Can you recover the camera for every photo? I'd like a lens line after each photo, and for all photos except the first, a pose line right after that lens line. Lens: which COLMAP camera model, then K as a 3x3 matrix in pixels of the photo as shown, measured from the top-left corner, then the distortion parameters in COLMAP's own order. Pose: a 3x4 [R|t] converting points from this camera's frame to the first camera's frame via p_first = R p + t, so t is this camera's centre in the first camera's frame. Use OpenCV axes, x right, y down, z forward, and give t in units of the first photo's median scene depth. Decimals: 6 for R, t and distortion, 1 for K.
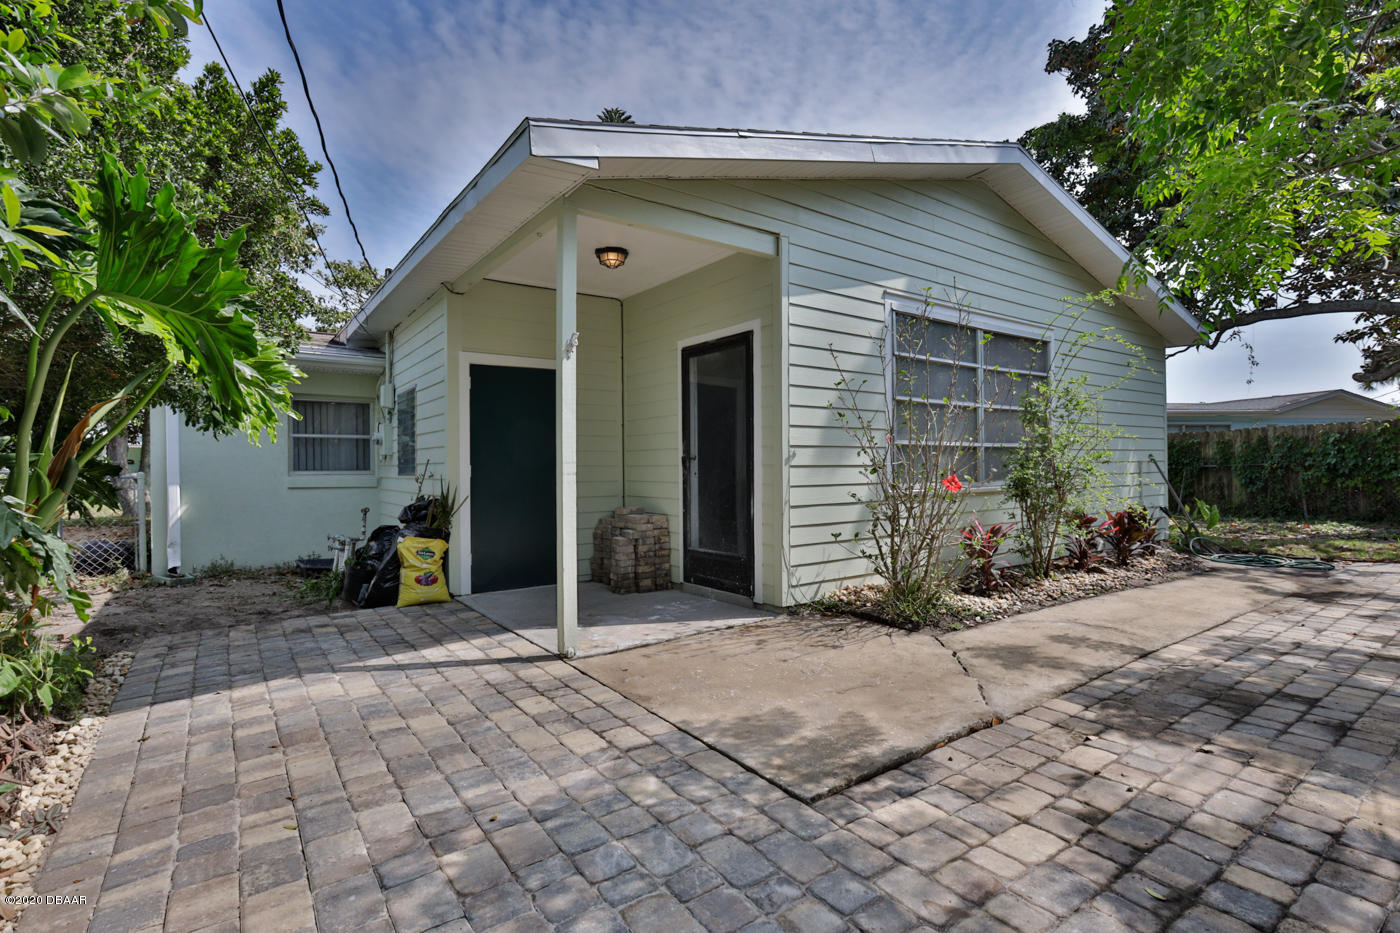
lens RADIAL K [[664.1, 0, 700.5], [0, 664.1, 466.2], [0, 0, 1]] dist [-0.000623, 0.000380]
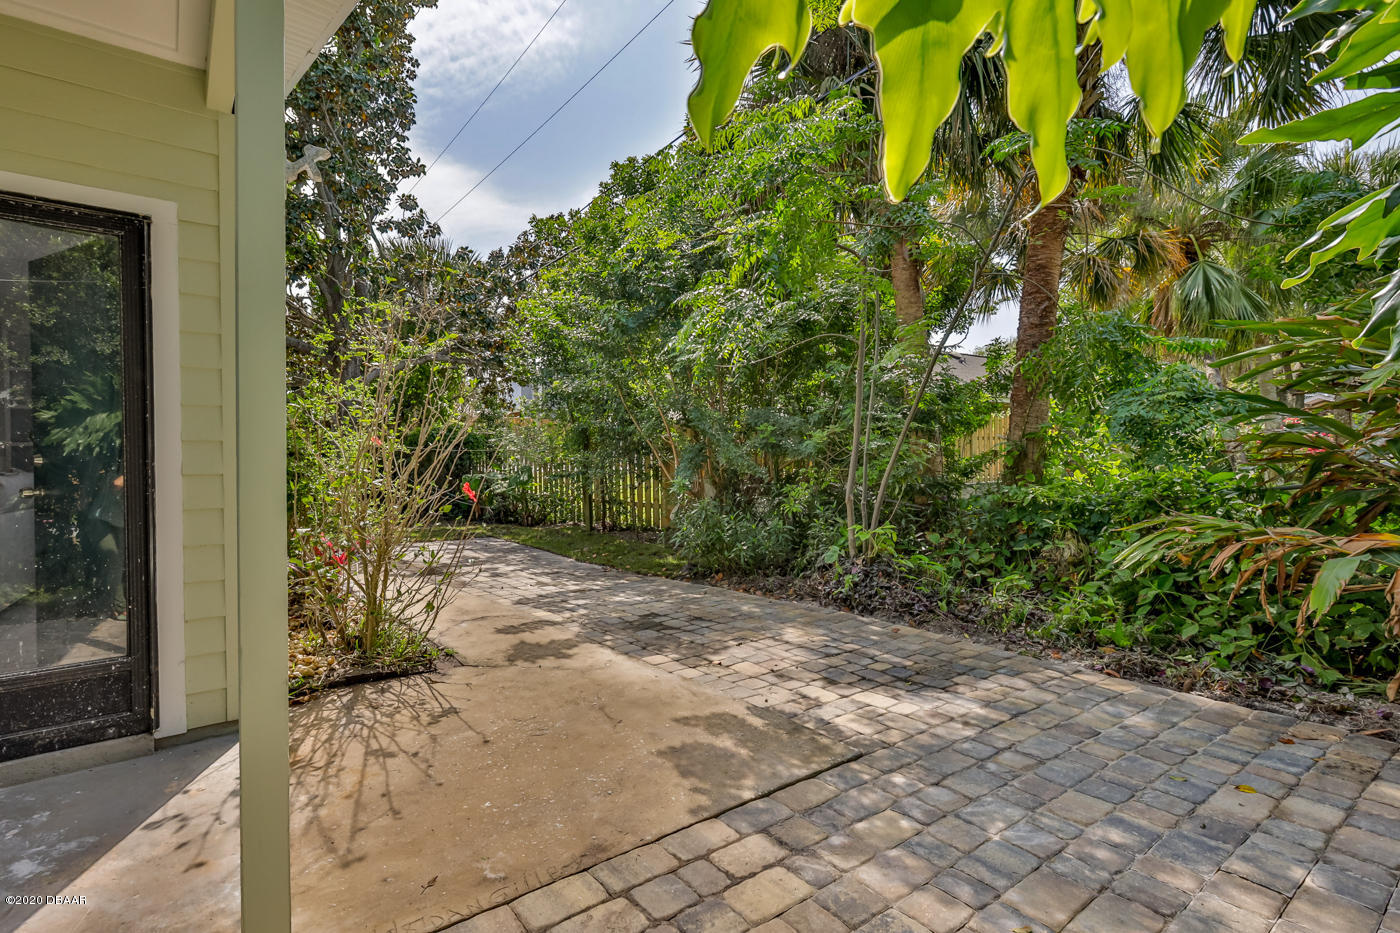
lens RADIAL K [[664.1, 0, 699.6], [0, 664.1, 467.6], [0, 0, 1]] dist [-0.000623, 0.000380]
pose [[-0.037561, 0.005421, 0.999280, -0.896150], [0.008289, 0.999953, -0.005113, 0.002160], [-0.999260, 0.008091, -0.037604, 1.182323]]
